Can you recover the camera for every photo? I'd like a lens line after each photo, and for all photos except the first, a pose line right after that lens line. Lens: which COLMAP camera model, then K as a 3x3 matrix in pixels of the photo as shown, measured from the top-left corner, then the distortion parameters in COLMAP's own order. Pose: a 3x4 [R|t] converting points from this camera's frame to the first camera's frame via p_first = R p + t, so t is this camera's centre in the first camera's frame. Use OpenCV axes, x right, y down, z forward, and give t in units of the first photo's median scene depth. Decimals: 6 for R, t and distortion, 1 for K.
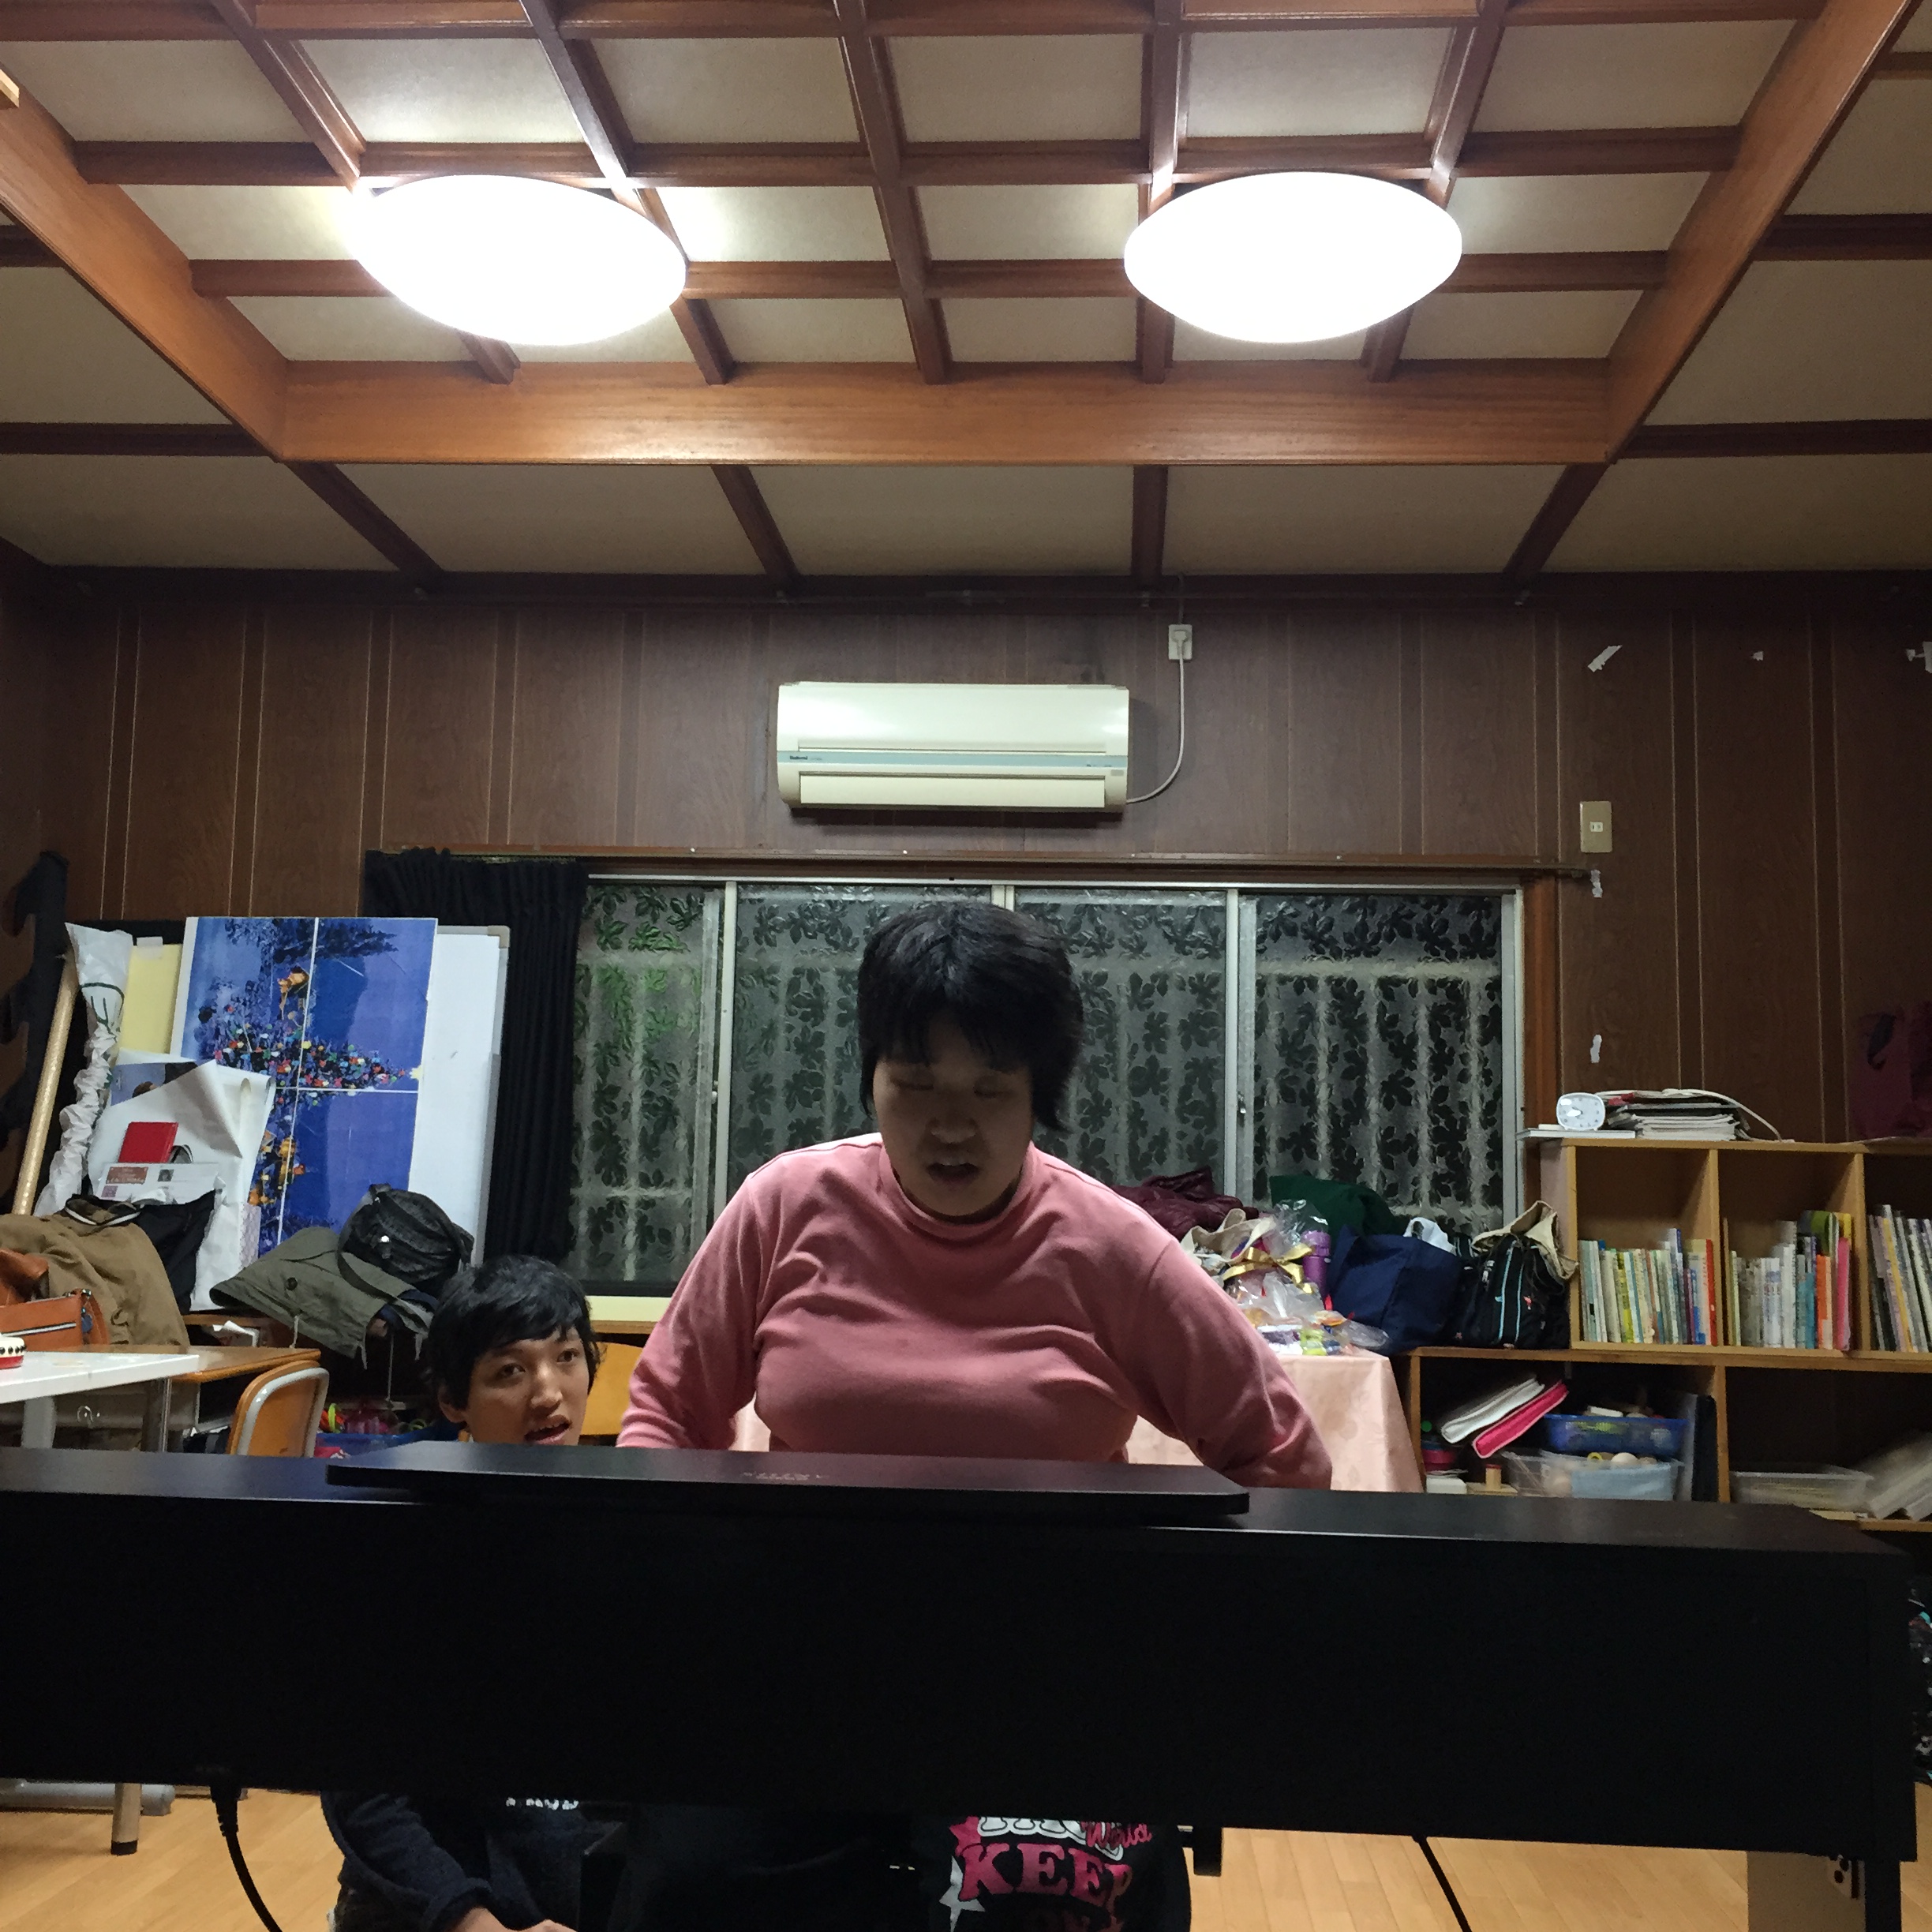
lens RADIAL K [[2168.7, 0, 985.4], [0, 2168.7, 942.5], [0, 0, 1]] dist [0.069930, 0.000000]
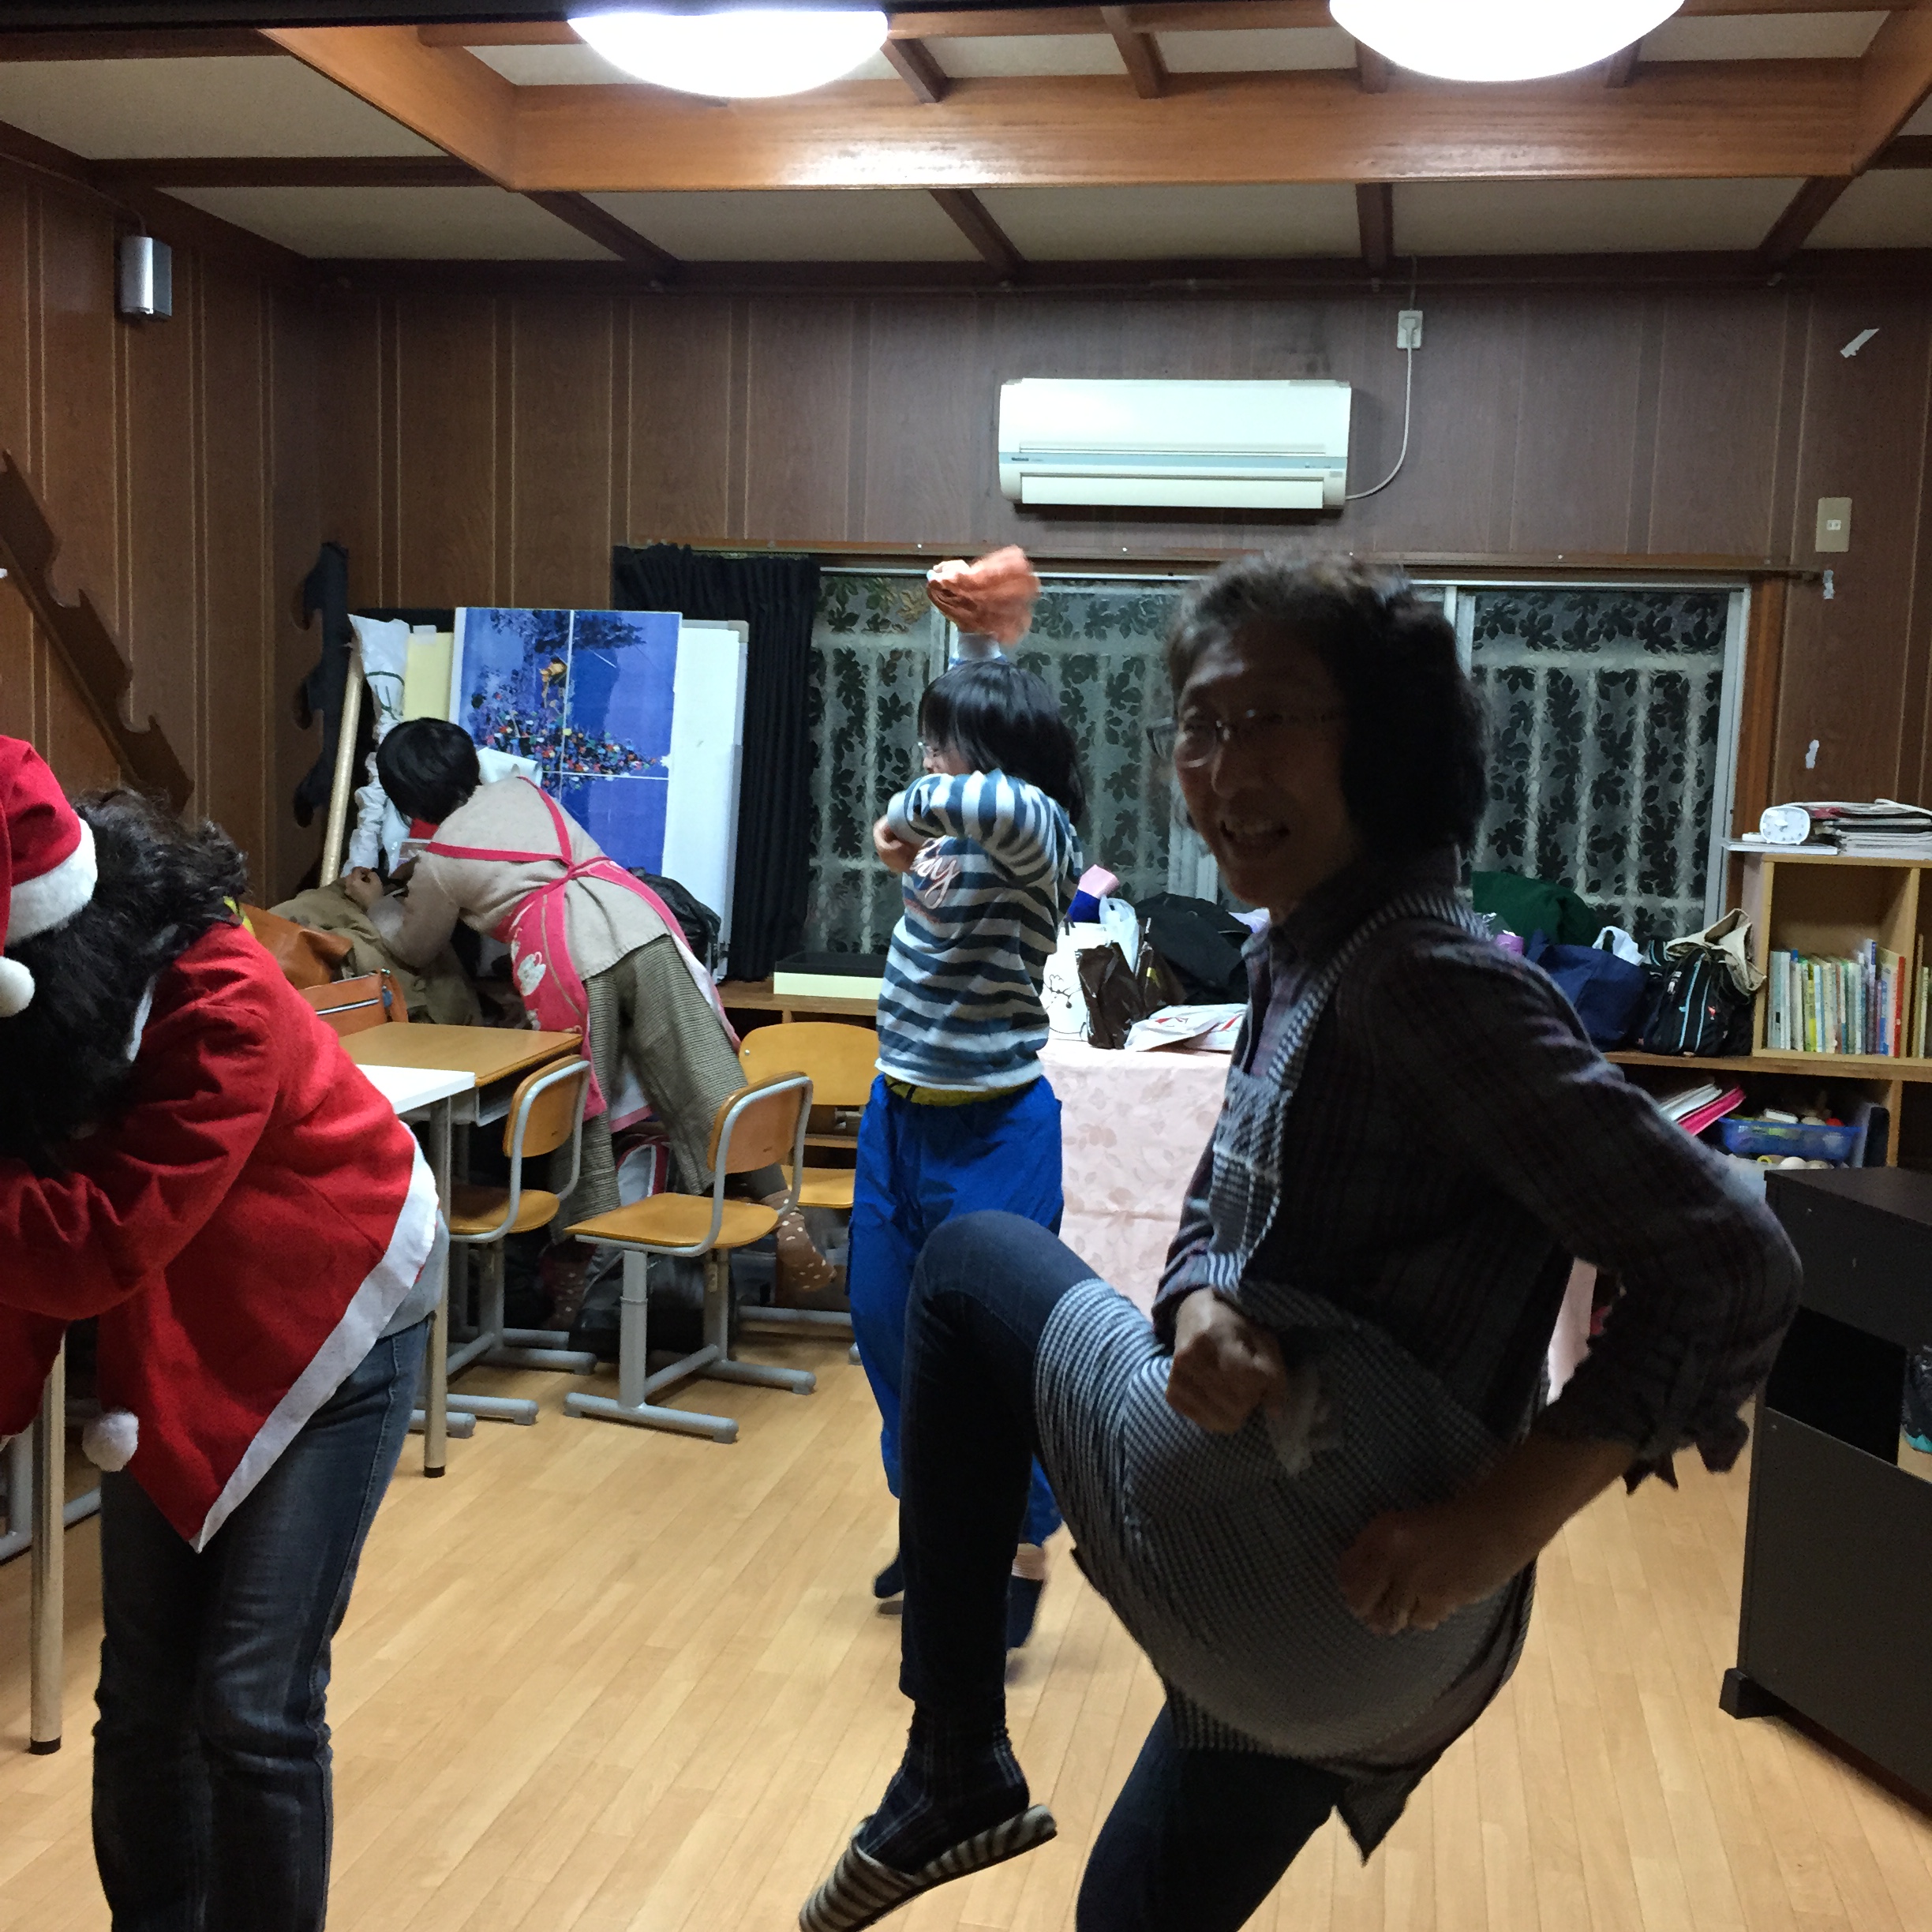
lens RADIAL K [[2168.7, 0, 1005.3], [0, 2168.7, 935.4], [0, 0, 1]] dist [0.069930, 0.000000]
pose [[0.992423, 0.027932, -0.119647, 0.035722], [-0.001425, 0.976367, 0.216113, -0.088148], [0.122856, -0.214305, 0.969010, -0.037818]]
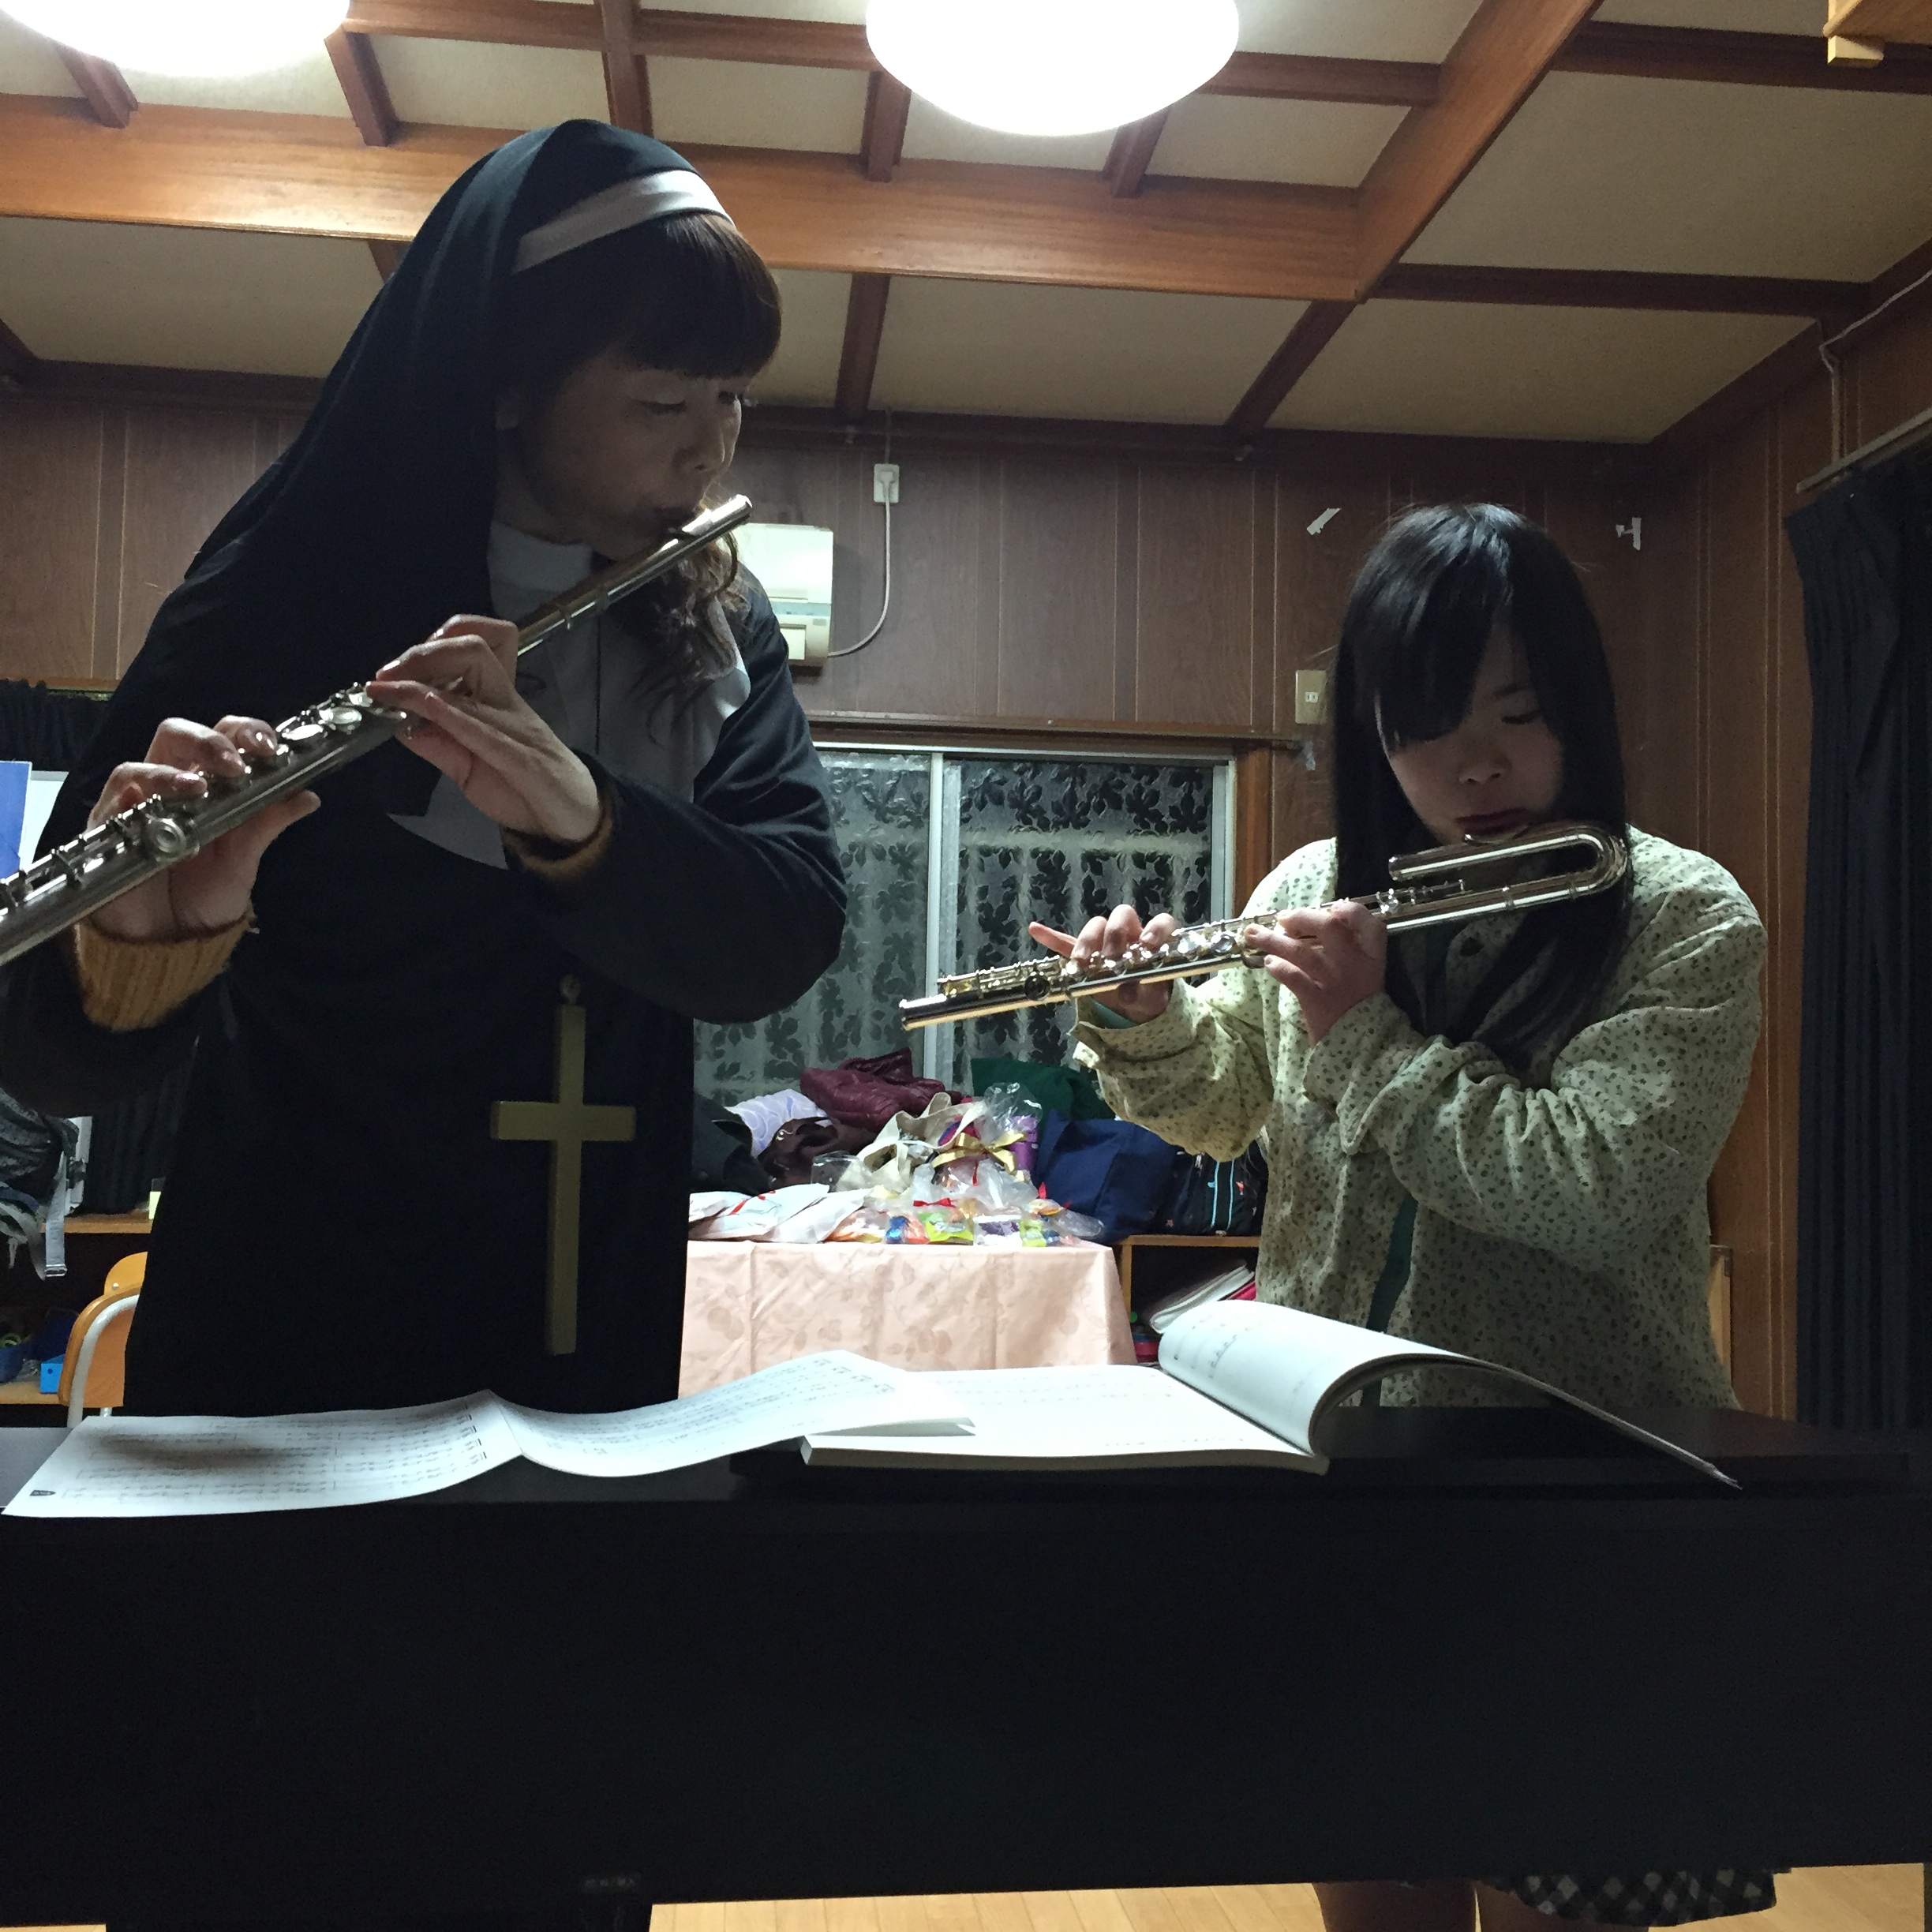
lens RADIAL K [[2168.7, 0, 962.4], [0, 2168.7, 934.3], [0, 0, 1]] dist [0.069930, 0.000000]
pose [[0.986558, 0.011077, 0.163034, -0.028331], [-0.018935, 0.998729, 0.046720, 0.009940], [-0.162309, -0.049179, 0.985514, 0.075049]]
